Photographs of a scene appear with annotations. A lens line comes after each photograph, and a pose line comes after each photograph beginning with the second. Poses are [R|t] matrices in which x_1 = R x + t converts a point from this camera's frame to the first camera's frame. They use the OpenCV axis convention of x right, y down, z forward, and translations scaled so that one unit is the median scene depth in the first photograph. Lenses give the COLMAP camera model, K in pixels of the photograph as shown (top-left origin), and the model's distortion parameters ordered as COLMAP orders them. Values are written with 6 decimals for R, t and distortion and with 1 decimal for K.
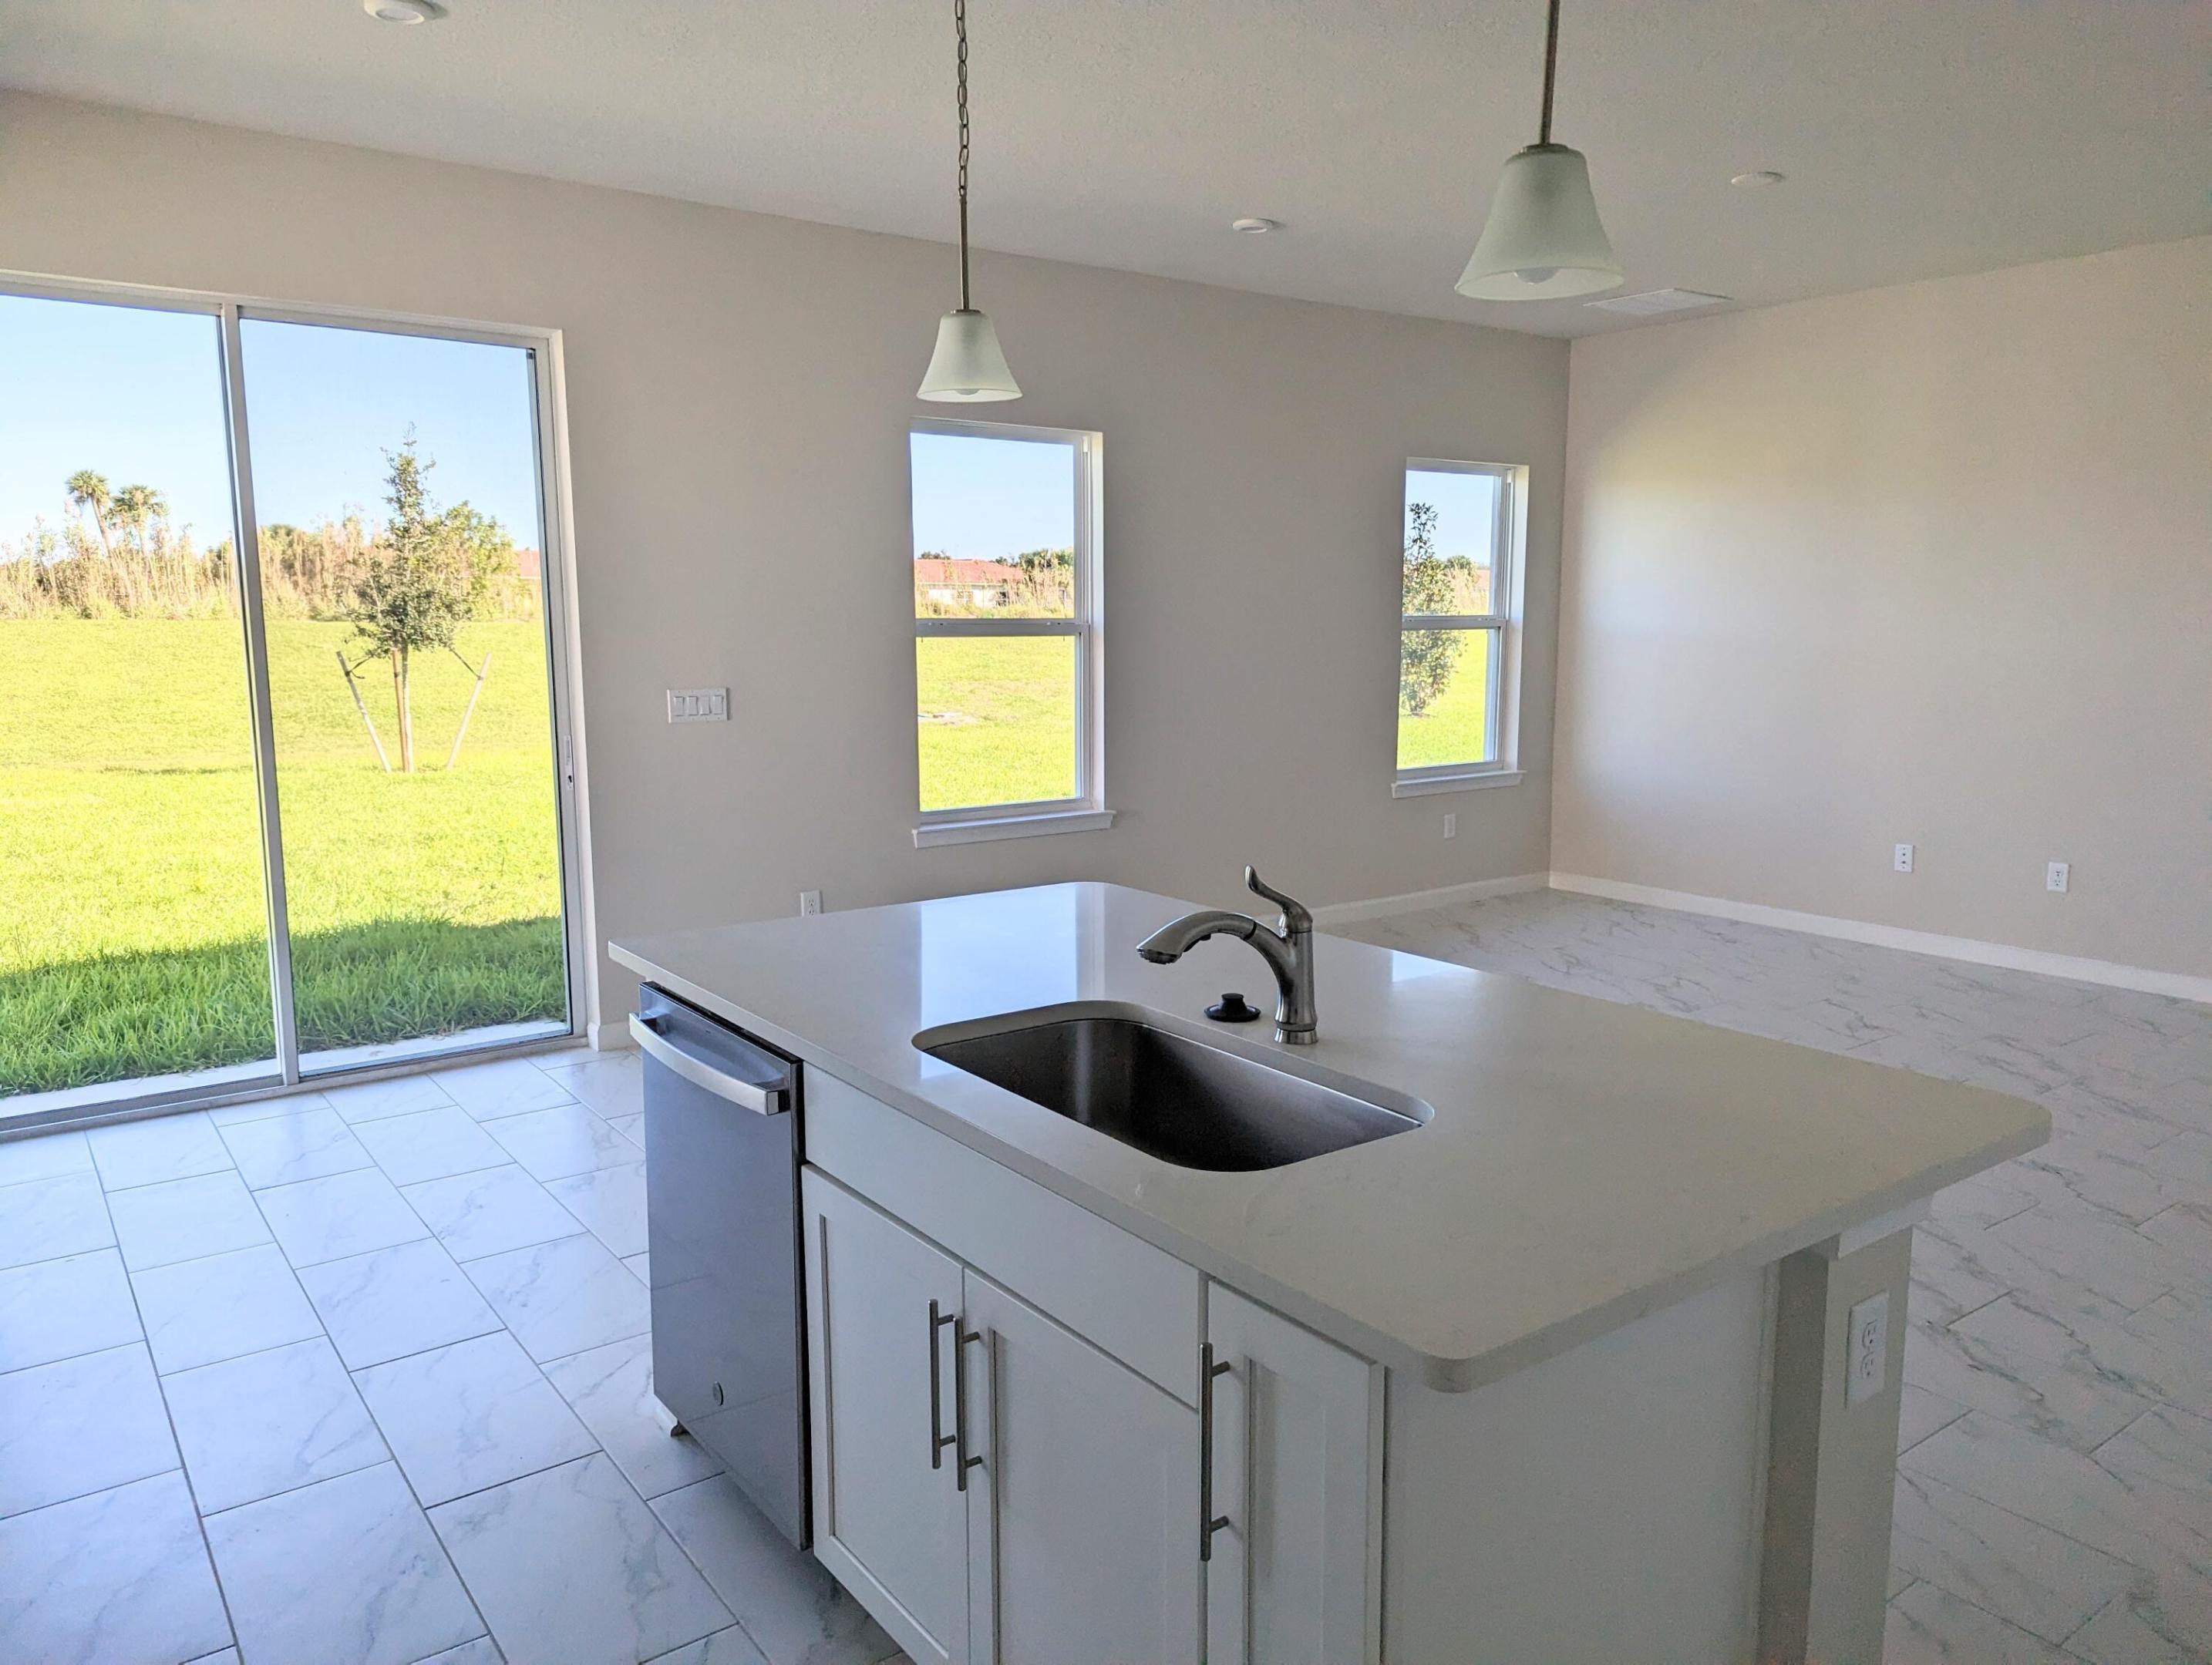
lens RADIAL K [[1571.7, 0, 1106.0], [0, 1571.7, 832.5], [0, 0, 1]] dist [0.047112, -0.000542]
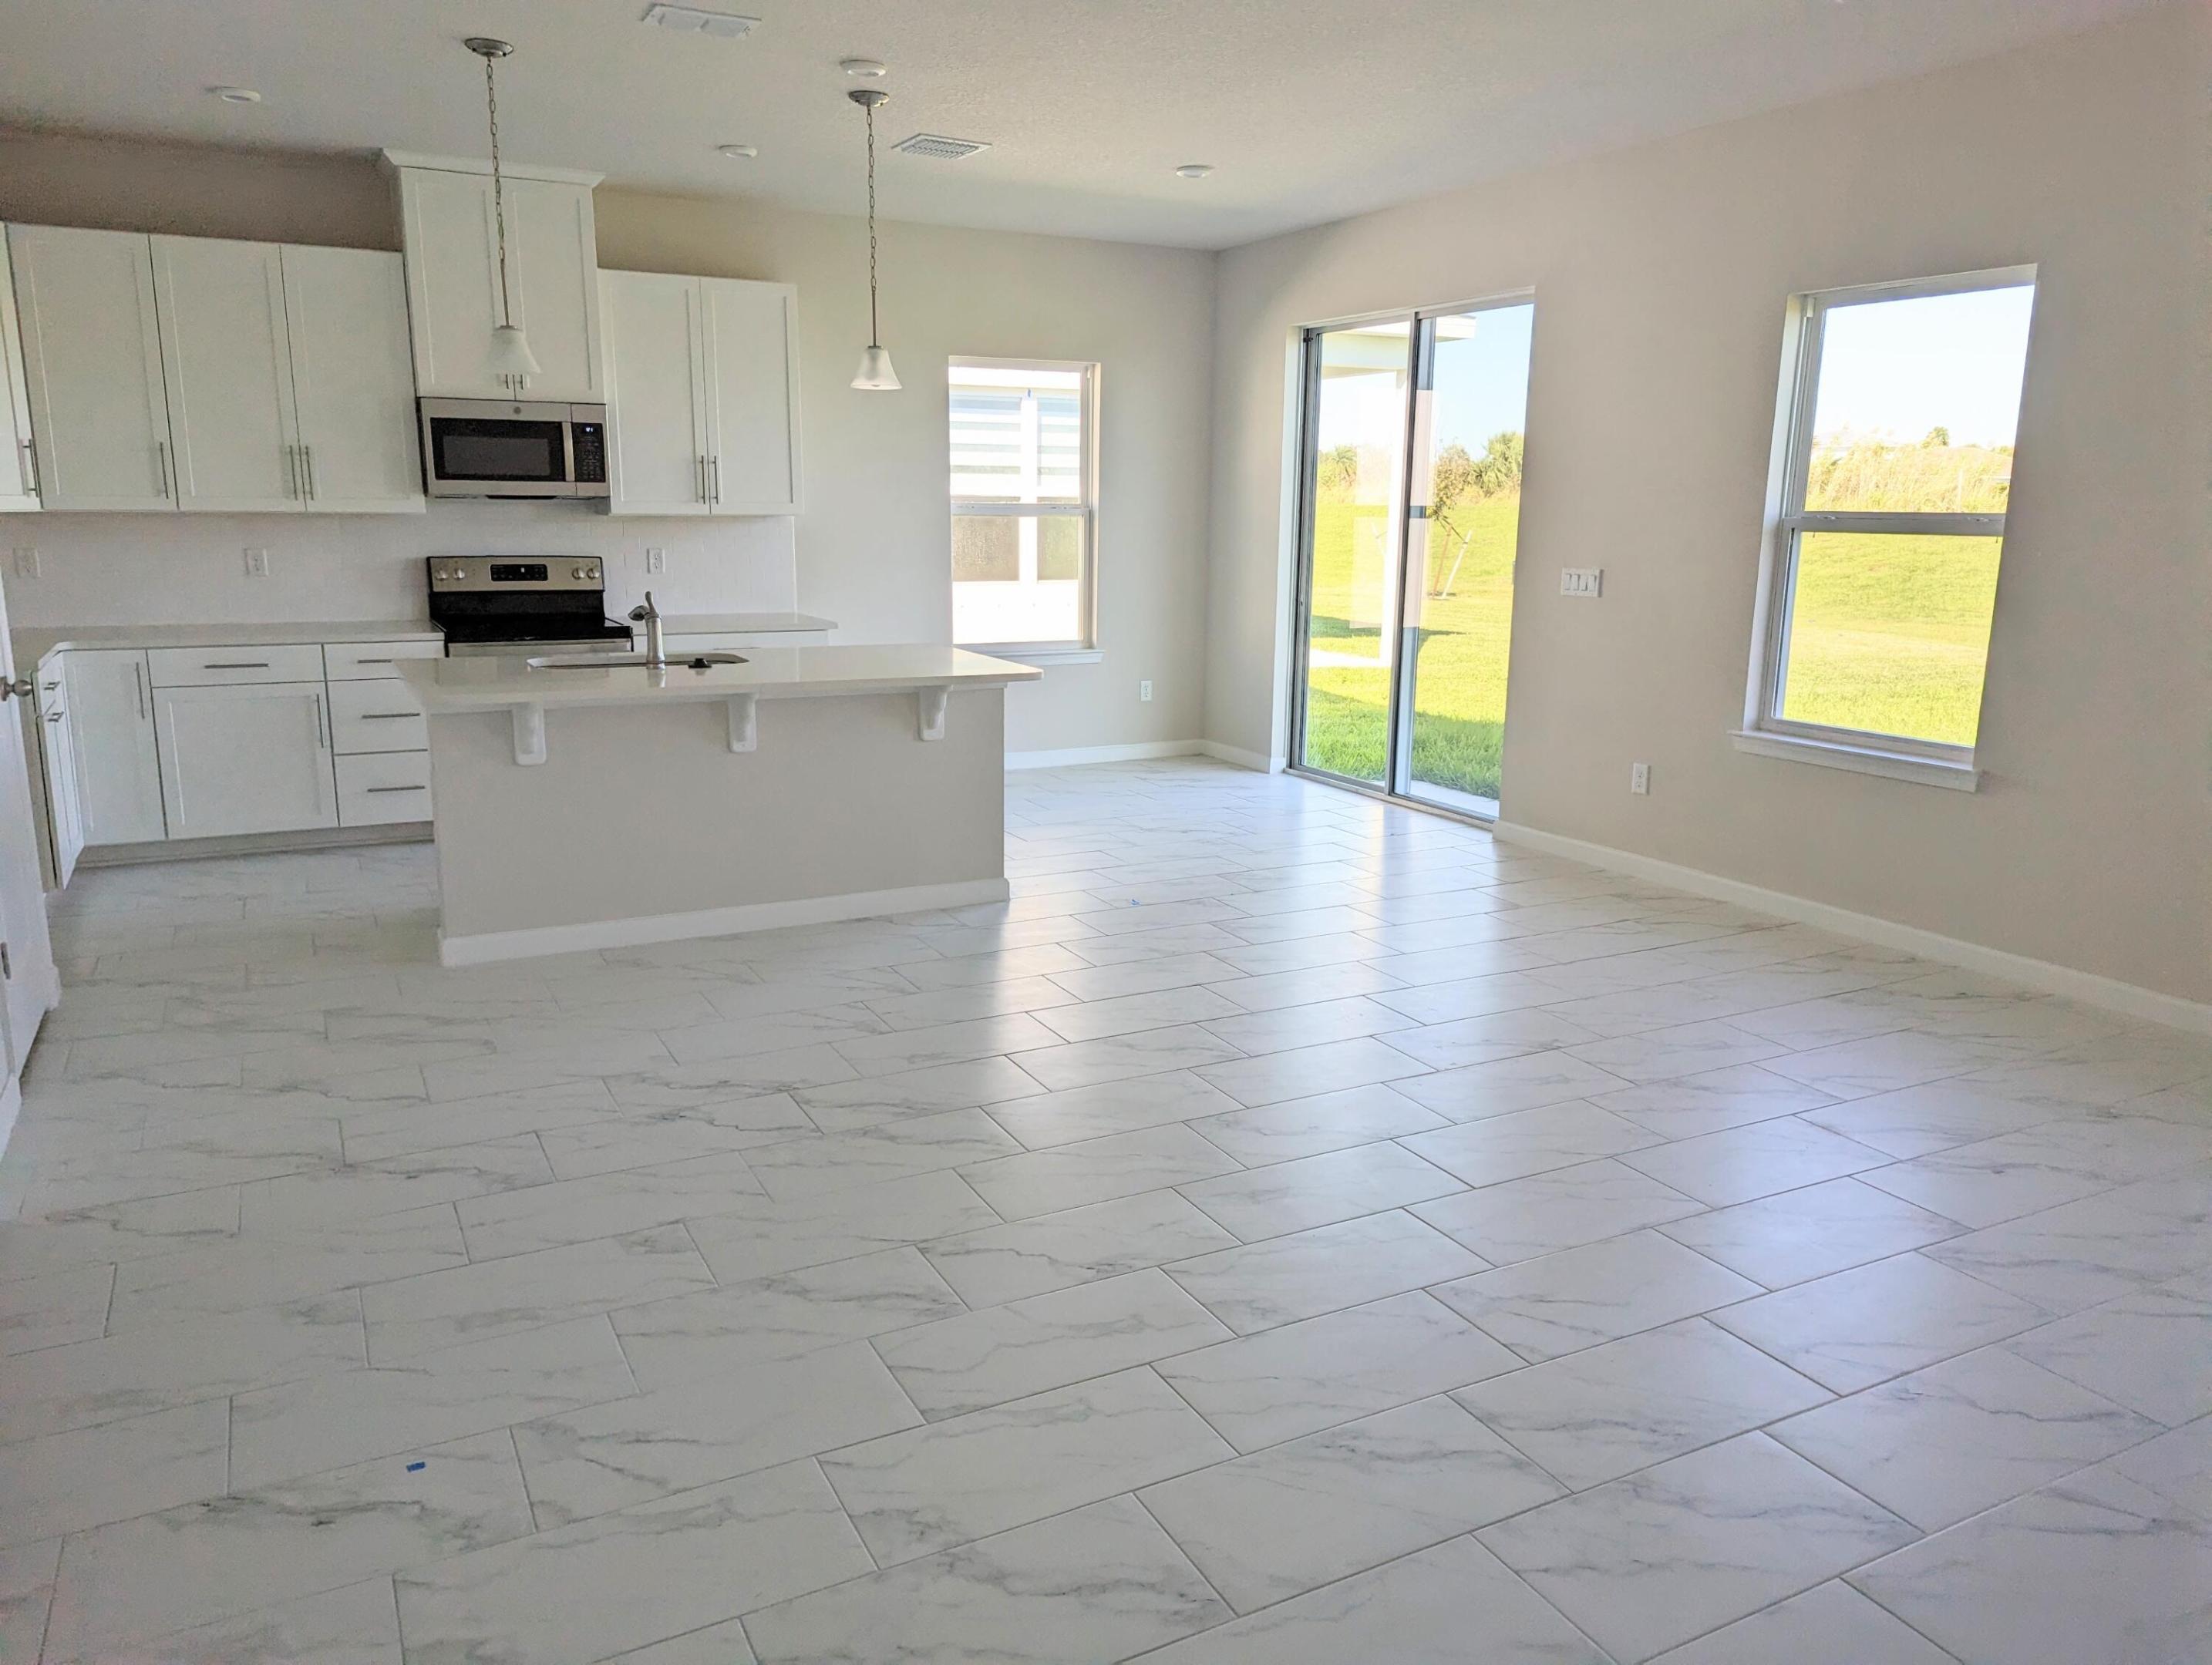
lens RADIAL K [[1571.7, 0, 1106.0], [0, 1571.7, 832.5], [0, 0, 1]] dist [0.047112, -0.000542]
pose [[-0.152490, 0.207688, -0.966236, 0.974671], [-0.146514, 0.962116, 0.229925, -0.119396], [0.977384, 0.176629, -0.116284, 0.815023]]
